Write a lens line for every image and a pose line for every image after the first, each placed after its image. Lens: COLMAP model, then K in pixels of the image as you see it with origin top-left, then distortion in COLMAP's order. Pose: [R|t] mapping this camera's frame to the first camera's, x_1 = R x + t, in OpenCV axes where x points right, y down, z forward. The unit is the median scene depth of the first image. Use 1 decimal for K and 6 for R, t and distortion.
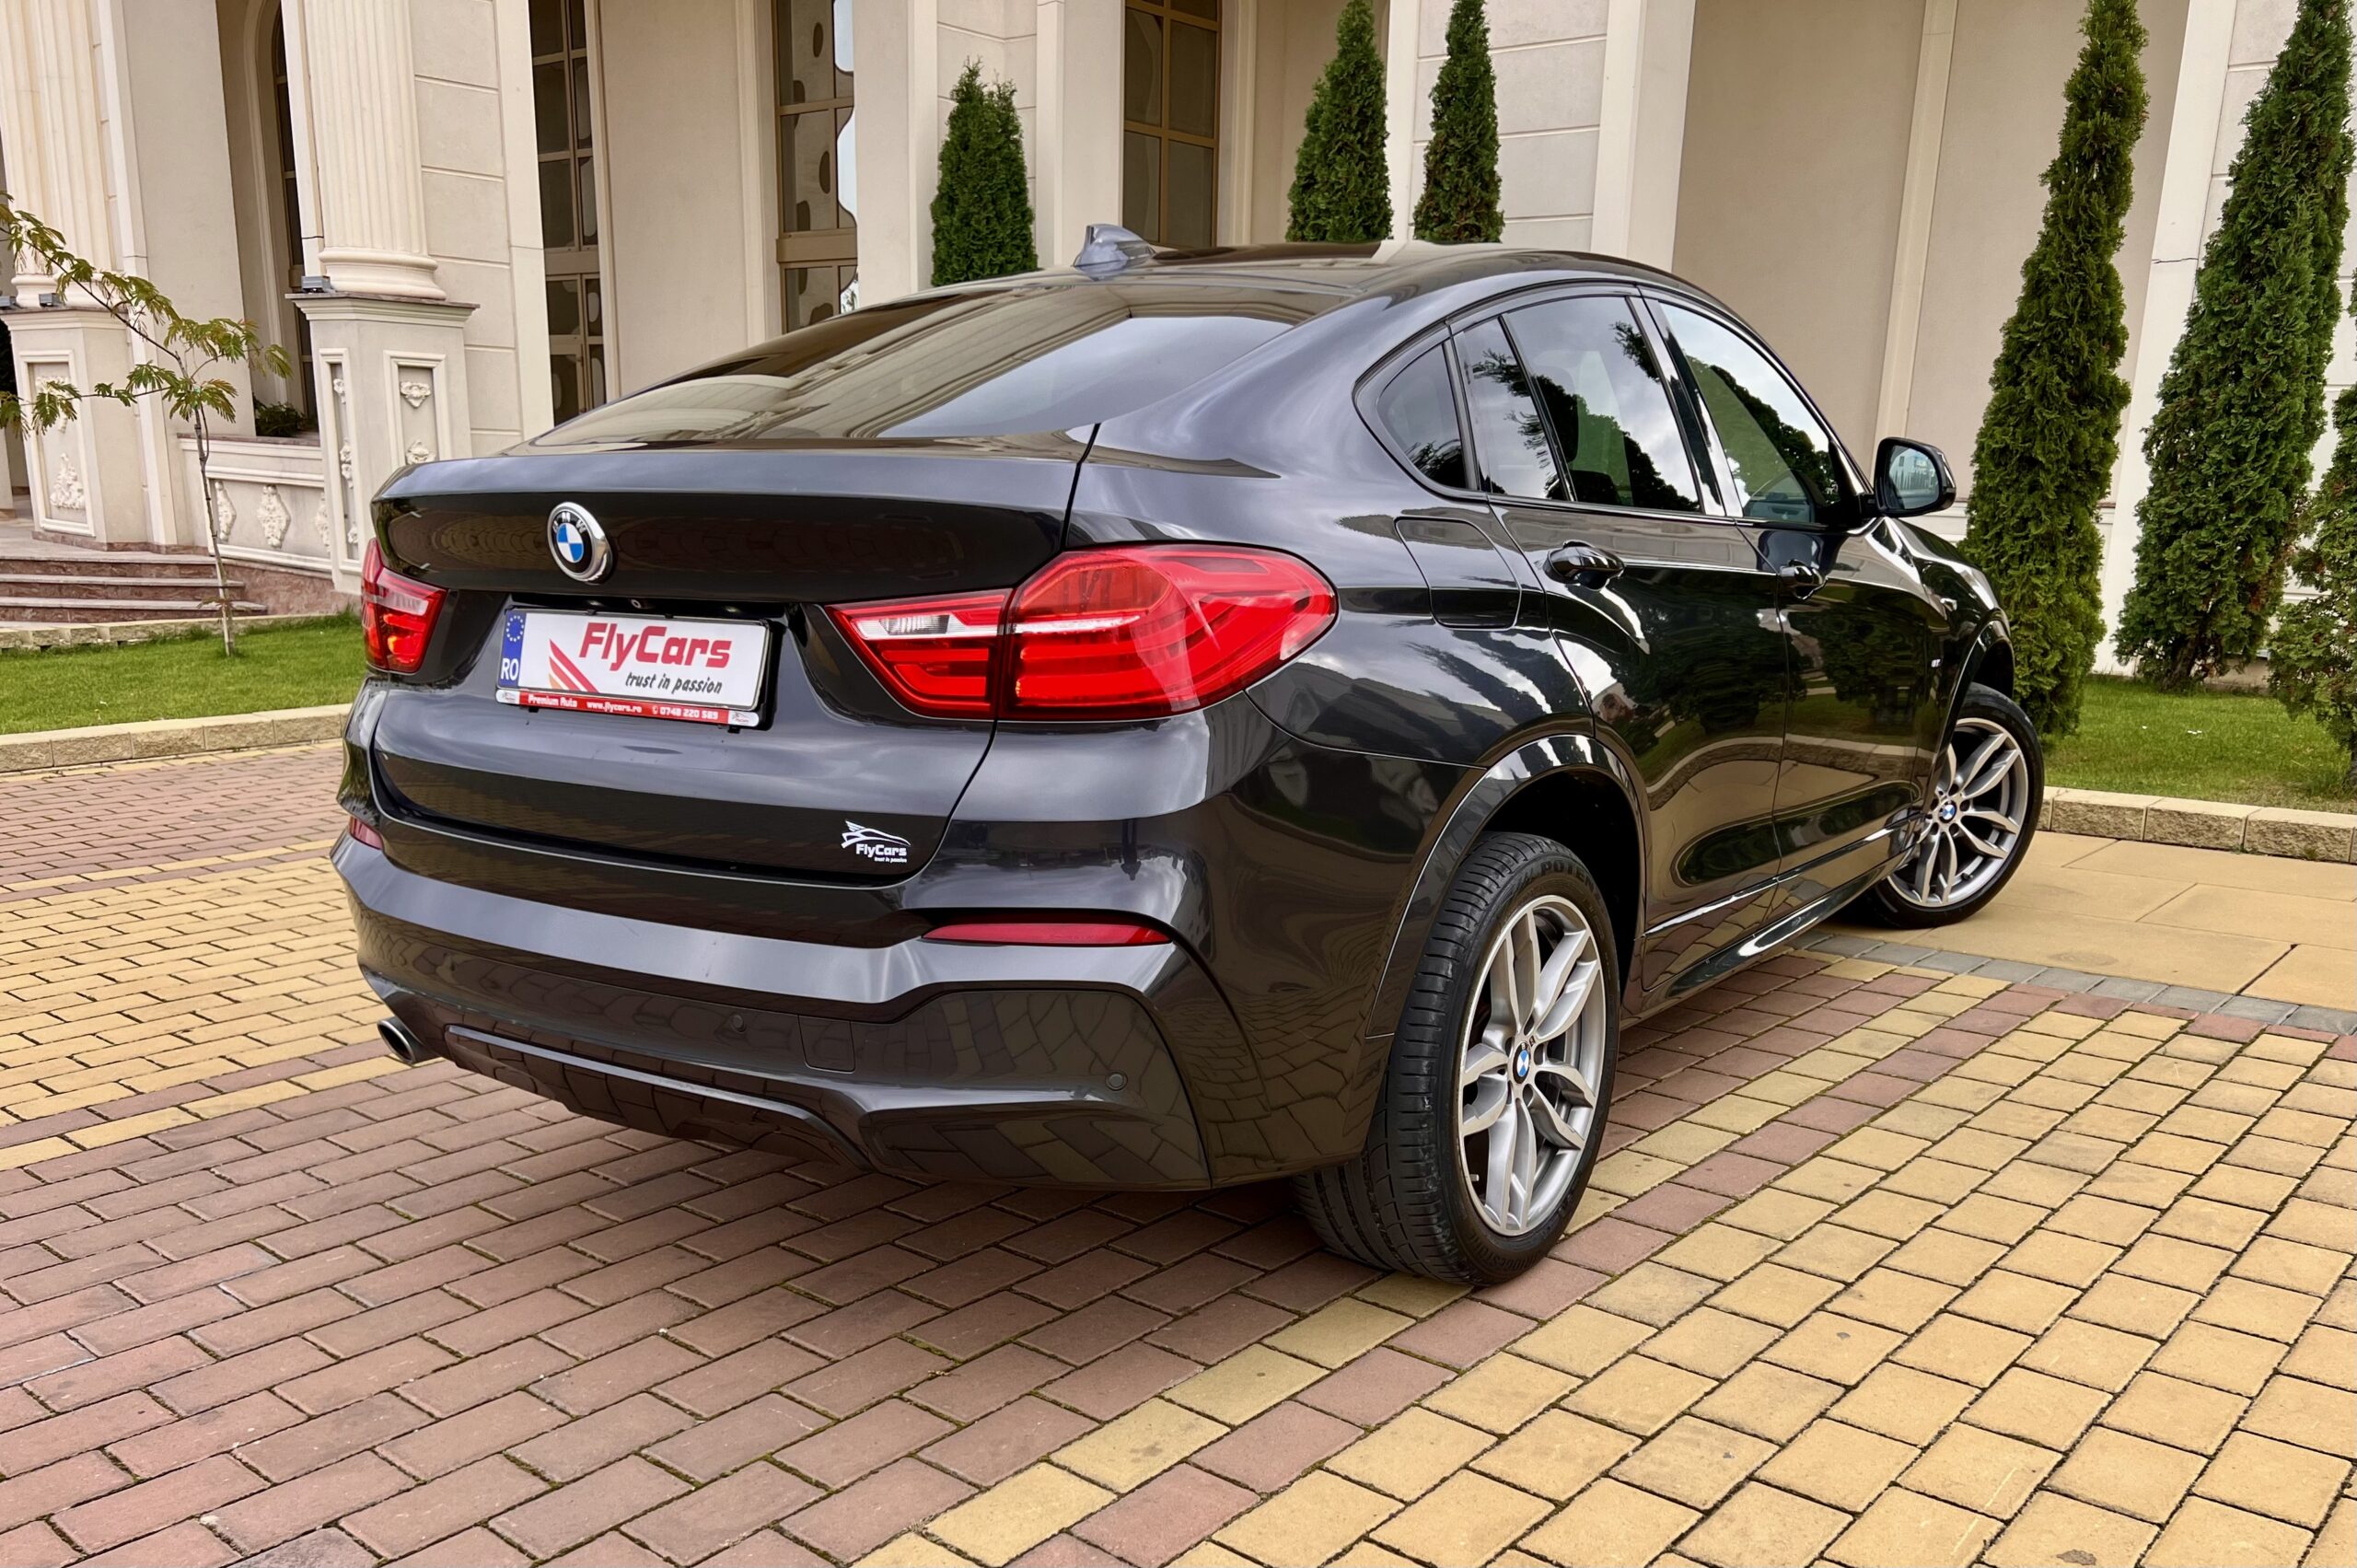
lens RADIAL K [[1820.7, 0, 1270.9], [0, 1820.7, 929.9], [0, 0, 1]] dist [0.031281, -0.012269]
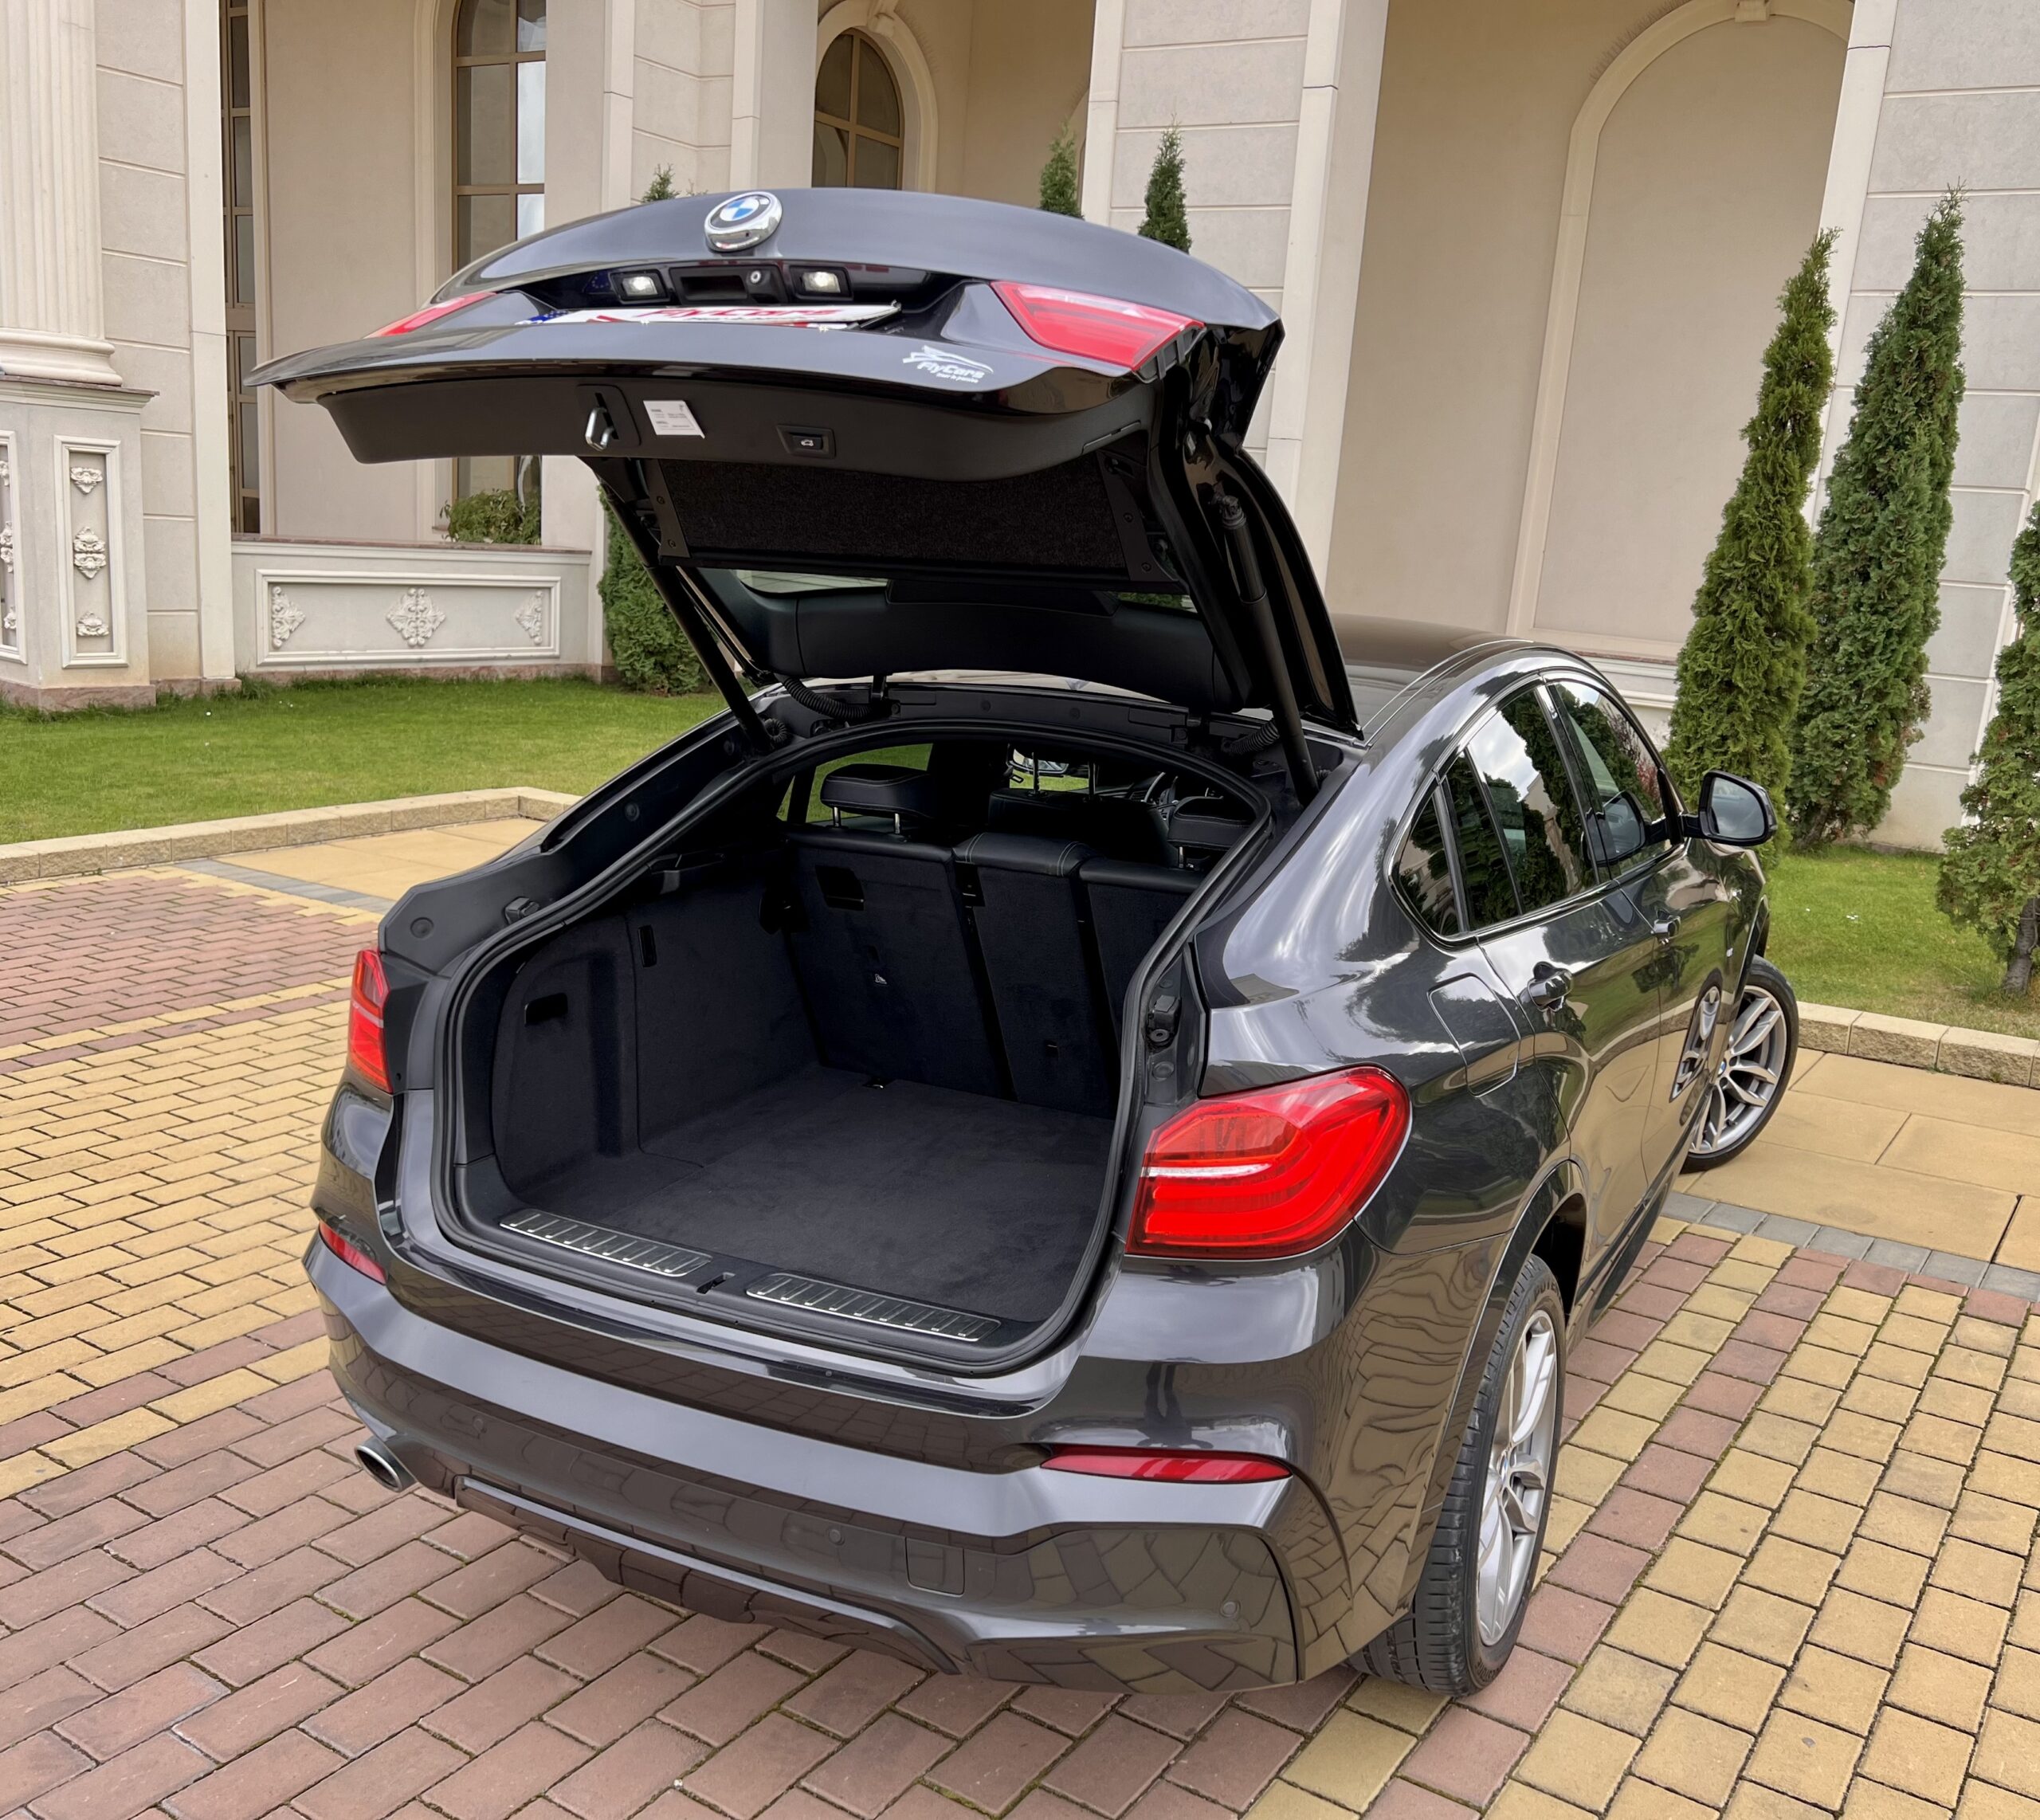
lens RADIAL K [[1765.1, 0, 1122.1], [0, 1765.1, 914.7], [0, 0, 1]] dist [0.020553, 0.000179]
pose [[0.990931, 0.019575, 0.132937, -0.084945], [-0.015672, 0.999417, -0.030347, -0.081784], [-0.133453, 0.027988, 0.990660, 0.003465]]
